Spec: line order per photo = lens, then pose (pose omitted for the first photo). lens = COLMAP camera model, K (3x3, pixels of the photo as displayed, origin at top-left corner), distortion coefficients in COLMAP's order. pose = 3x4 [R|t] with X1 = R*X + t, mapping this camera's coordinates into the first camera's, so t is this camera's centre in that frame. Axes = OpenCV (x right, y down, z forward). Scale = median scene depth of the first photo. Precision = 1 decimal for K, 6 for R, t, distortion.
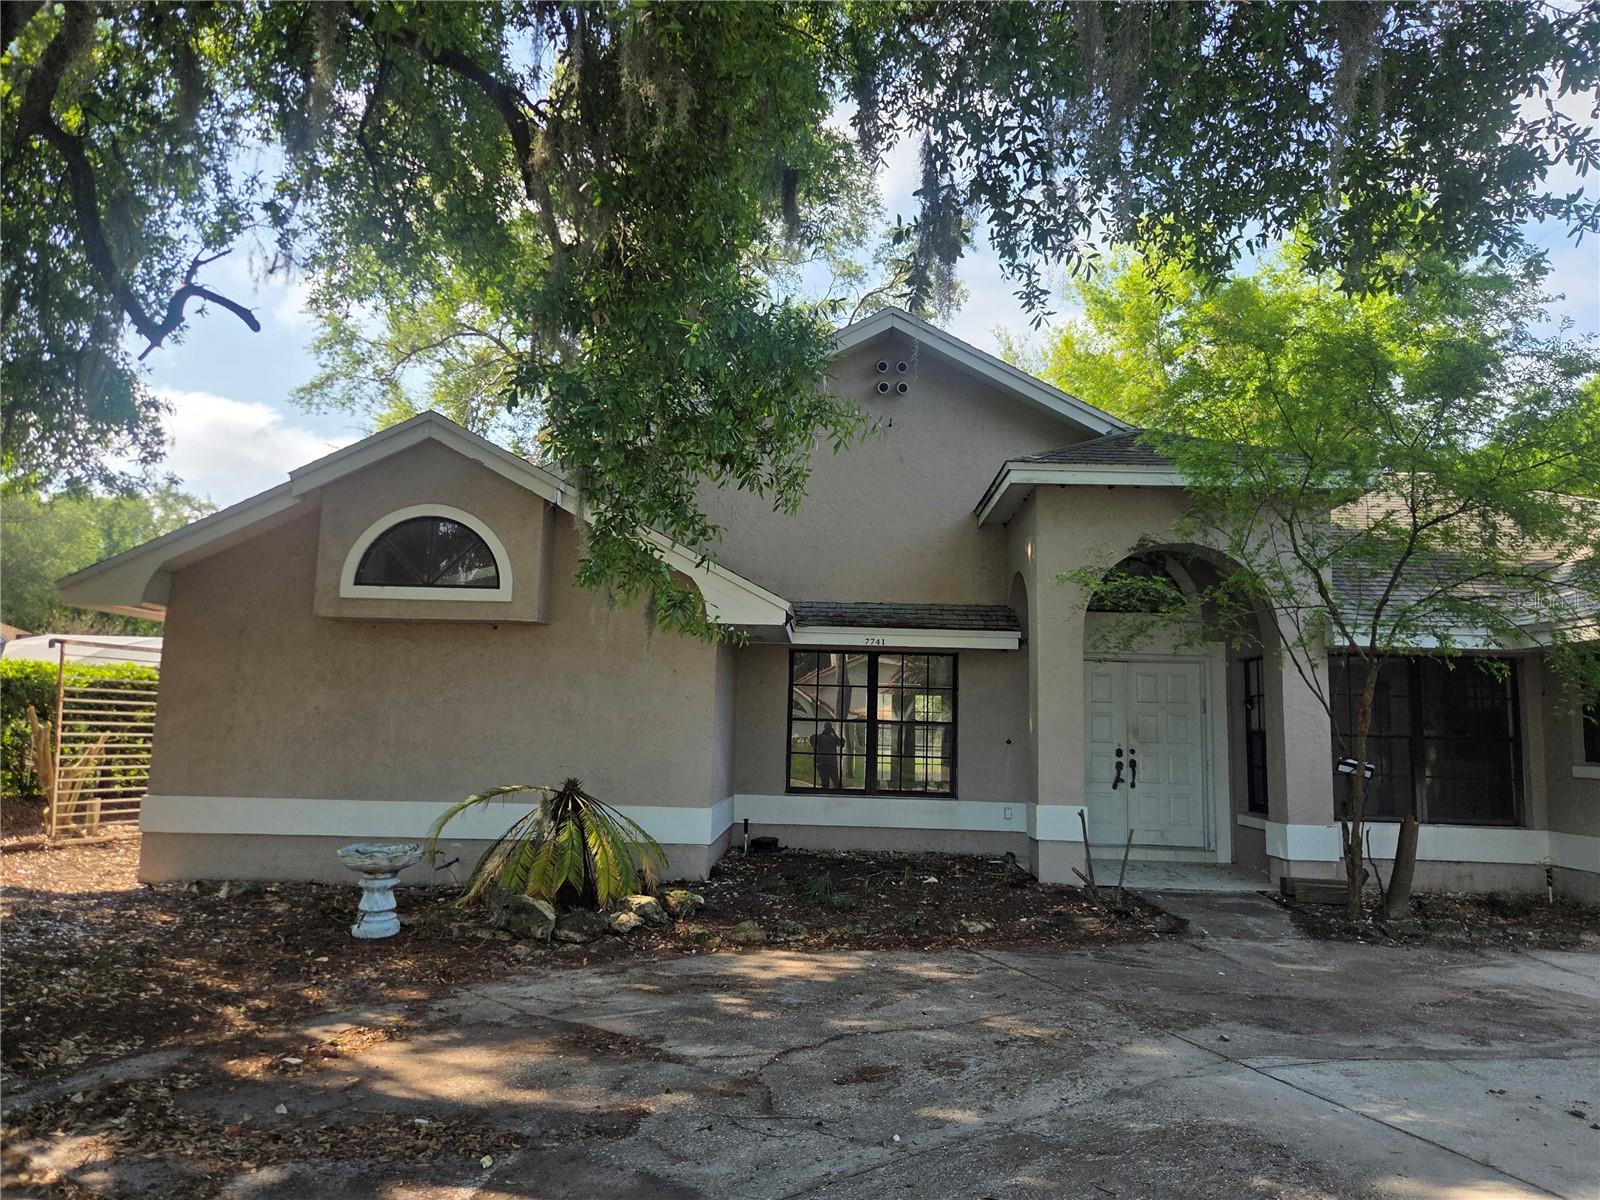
lens RADIAL K [[1067.3, 0, 811.3], [0, 1067.3, 595.3], [0, 0, 1]] dist [0.074530, -0.060535]
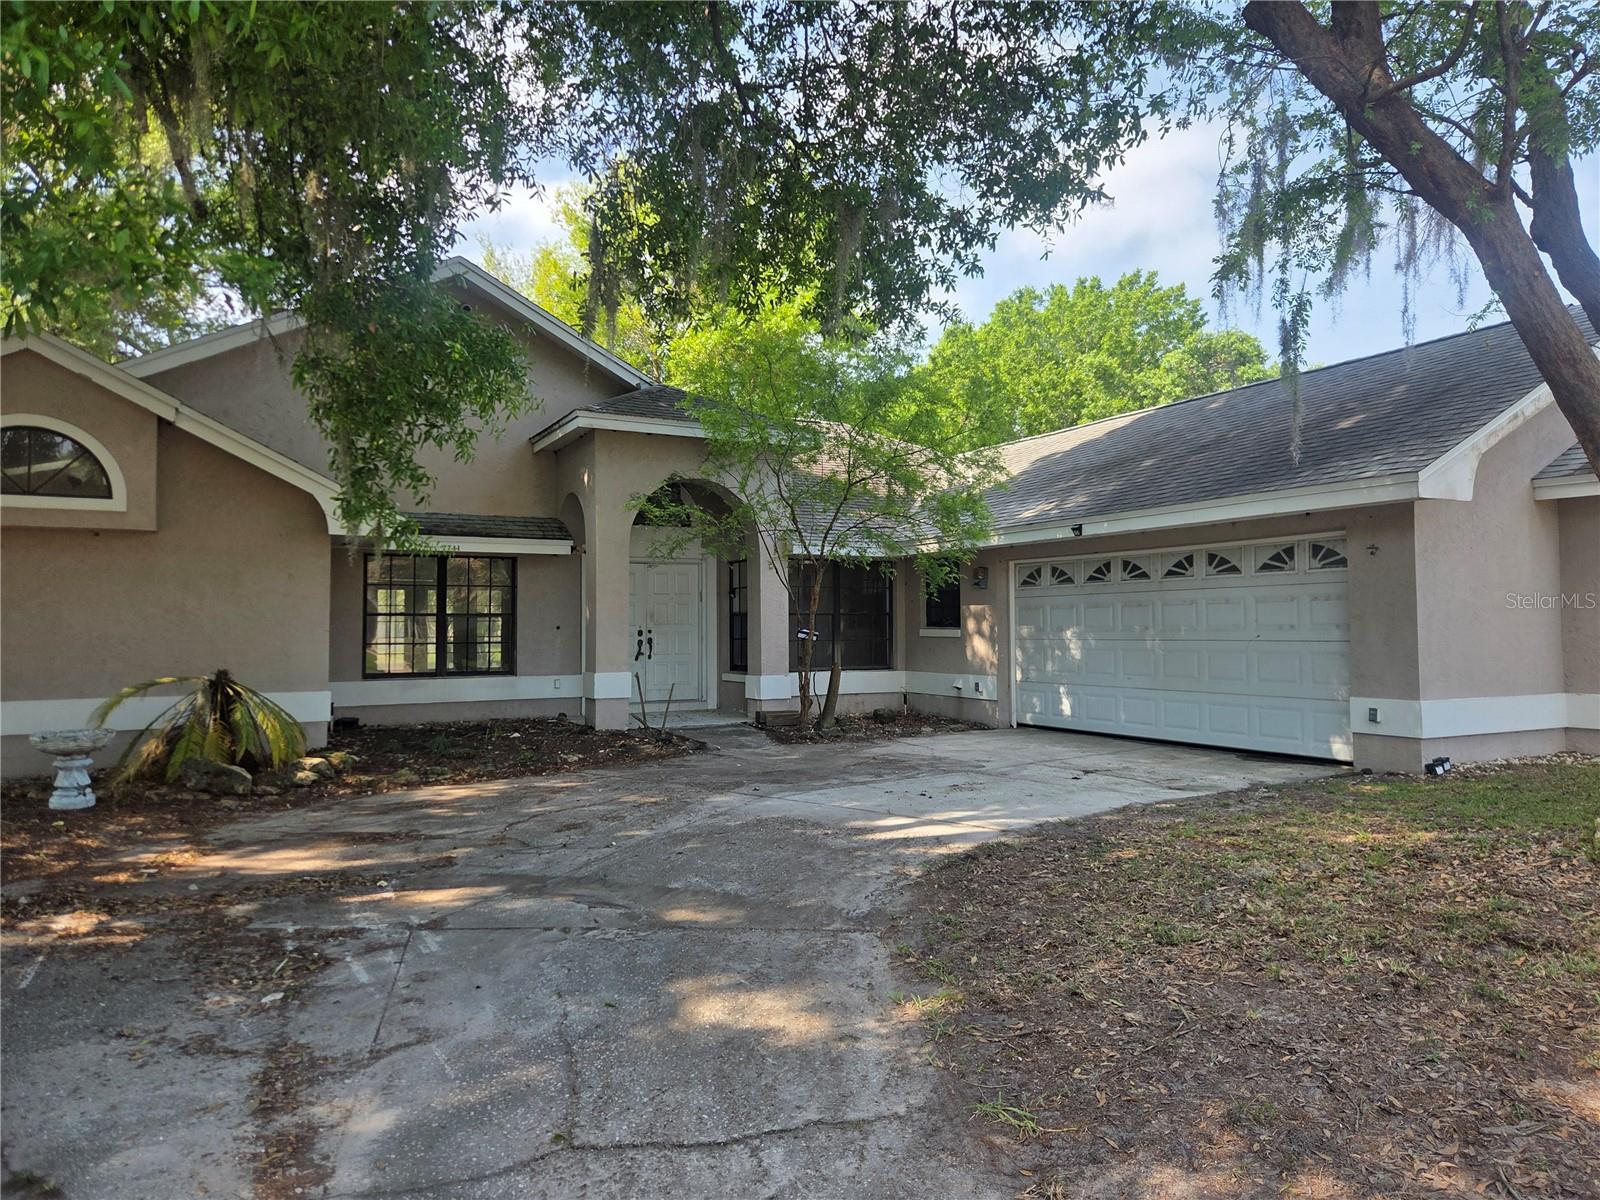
lens RADIAL K [[1066.2, 0, 809.3], [0, 1066.2, 585.2], [0, 0, 1]] dist [0.081236, -0.058791]
pose [[0.871786, -0.012022, 0.489739, -0.249981], [-0.033634, 0.995871, 0.084318, -0.040716], [-0.488731, -0.089979, 0.867782, -0.325106]]
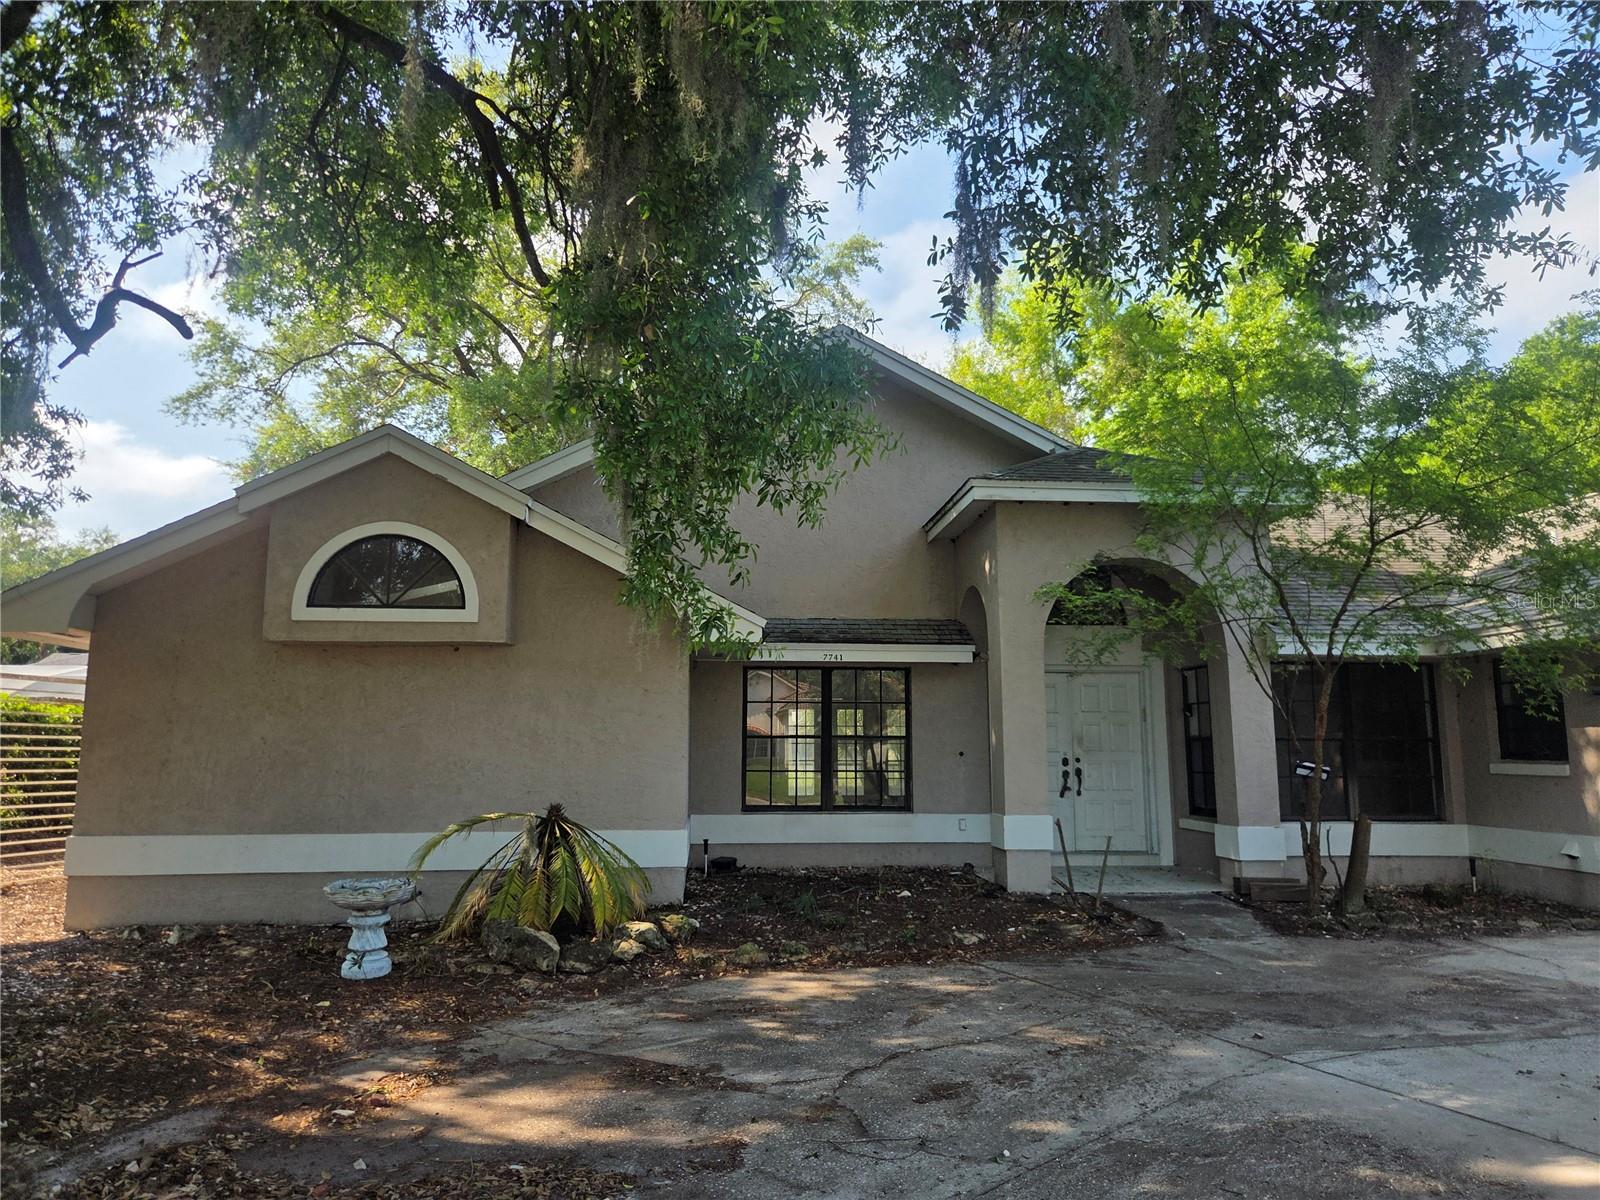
lens RADIAL K [[1069.1, 0, 805.1], [0, 1069.1, 595.8], [0, 0, 1]] dist [0.074585, -0.061508]
pose [[0.993974, -0.009921, 0.109168, -0.105331], [0.011416, 0.999849, -0.013079, -0.002007], [-0.109022, 0.014247, 0.993937, 0.006550]]
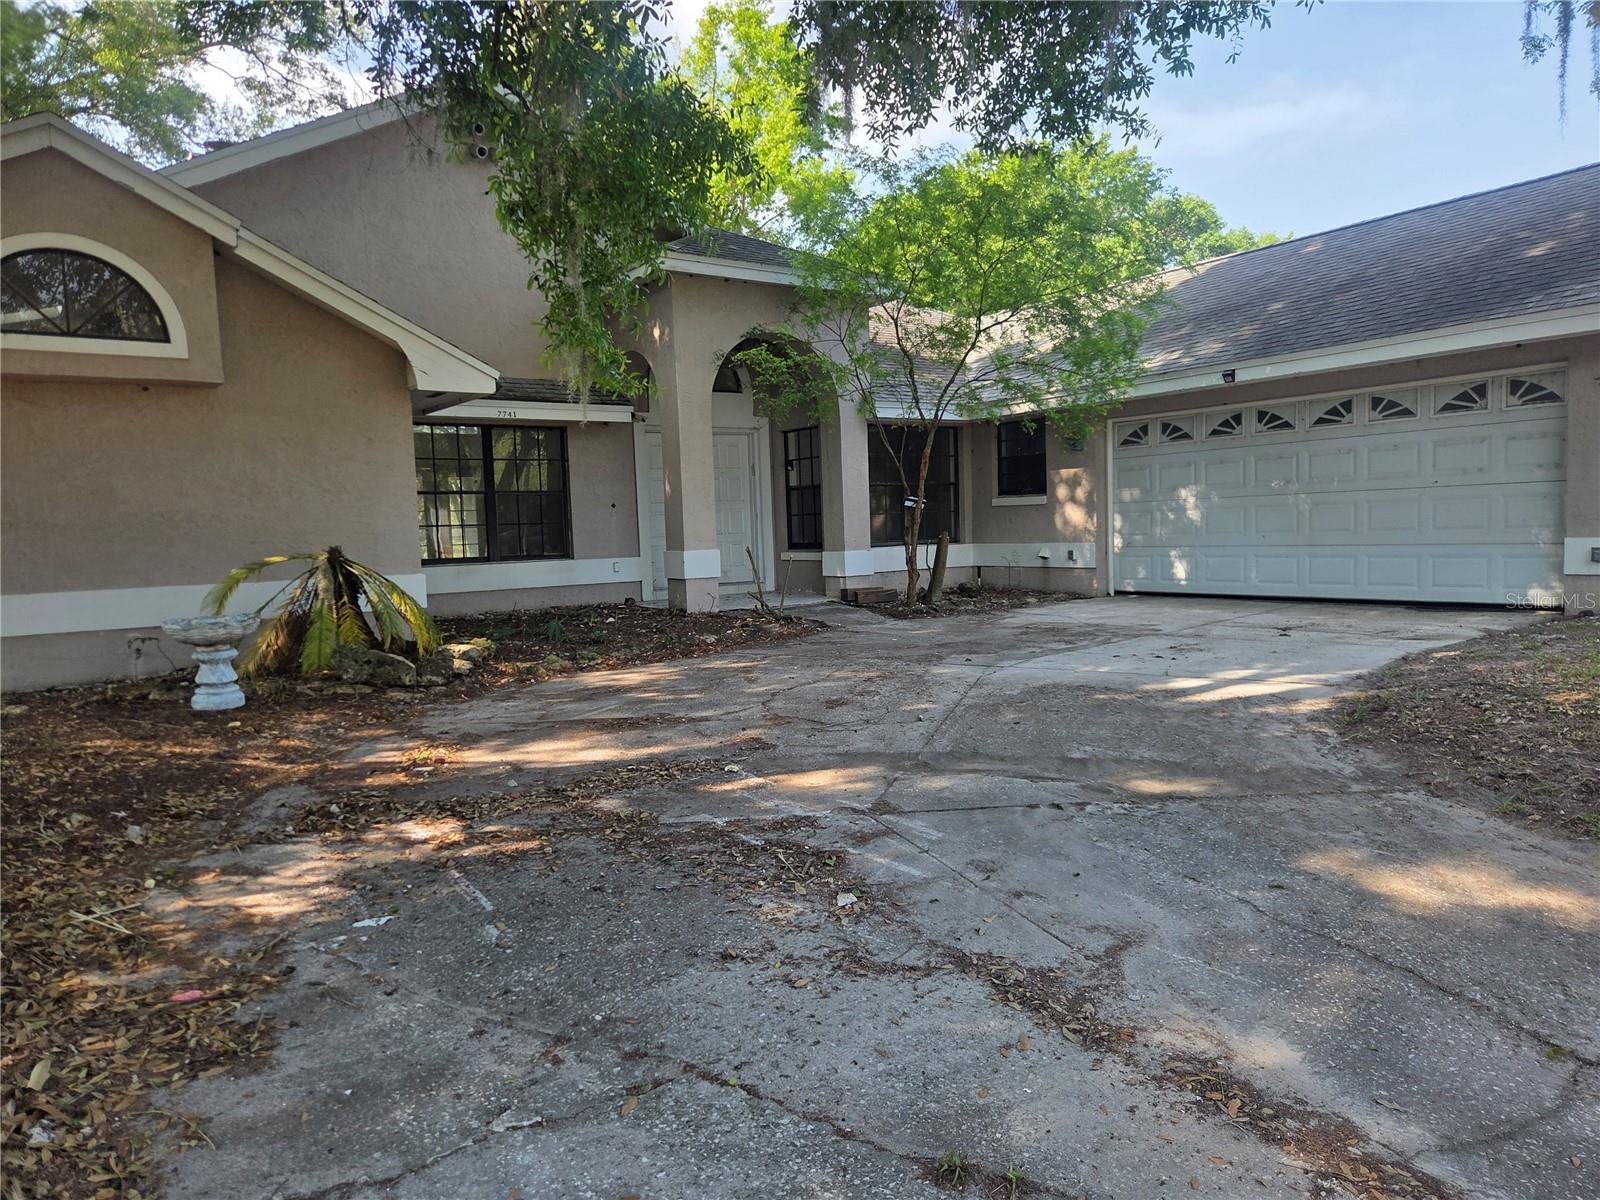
lens RADIAL K [[1069.1, 0, 805.1], [0, 1069.1, 595.8], [0, 0, 1]] dist [0.074585, -0.061508]
pose [[0.806890, -0.093428, 0.583266, -0.468300], [-0.019983, 0.982530, 0.185027, 0.024533], [-0.590363, -0.160951, 0.790927, -0.044238]]
